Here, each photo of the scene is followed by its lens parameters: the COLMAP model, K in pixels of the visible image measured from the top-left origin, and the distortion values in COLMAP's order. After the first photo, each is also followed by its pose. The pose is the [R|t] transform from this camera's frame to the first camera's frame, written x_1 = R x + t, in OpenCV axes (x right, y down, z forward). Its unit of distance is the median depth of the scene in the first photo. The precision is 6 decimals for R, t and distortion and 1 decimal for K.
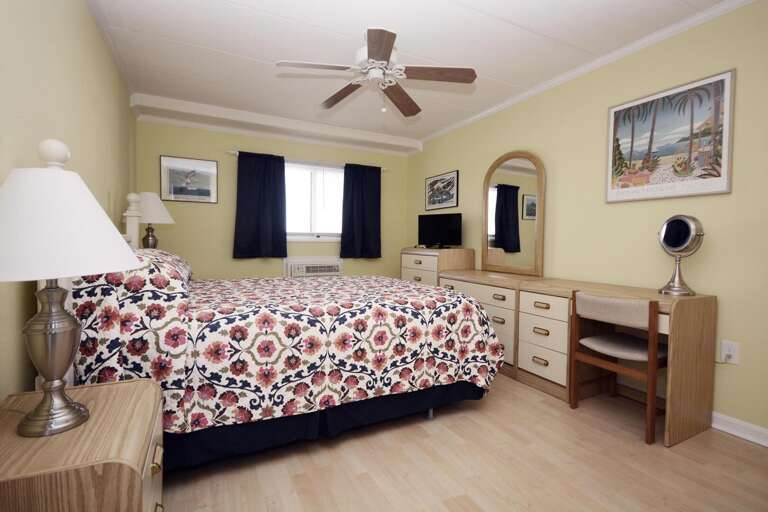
lens RADIAL K [[360.4, 0, 382.9], [0, 360.4, 257.0], [0, 0, 1]] dist [-0.005087, -0.004307]
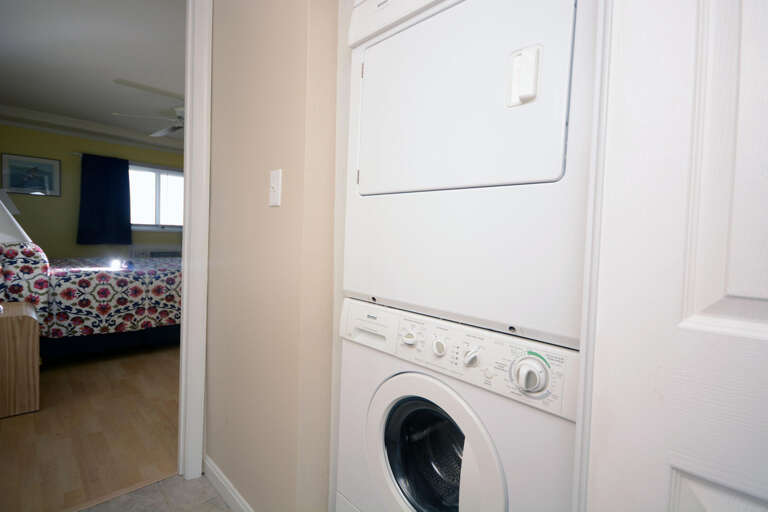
lens RADIAL K [[360.4, 0, 386.0], [0, 360.4, 251.5], [0, 0, 1]] dist [-0.005087, -0.004307]
pose [[0.947474, 0.000750, 0.319831, 0.419958], [-0.002252, 0.999988, 0.004329, 0.049293], [-0.319823, -0.004822, 0.947465, -1.088316]]
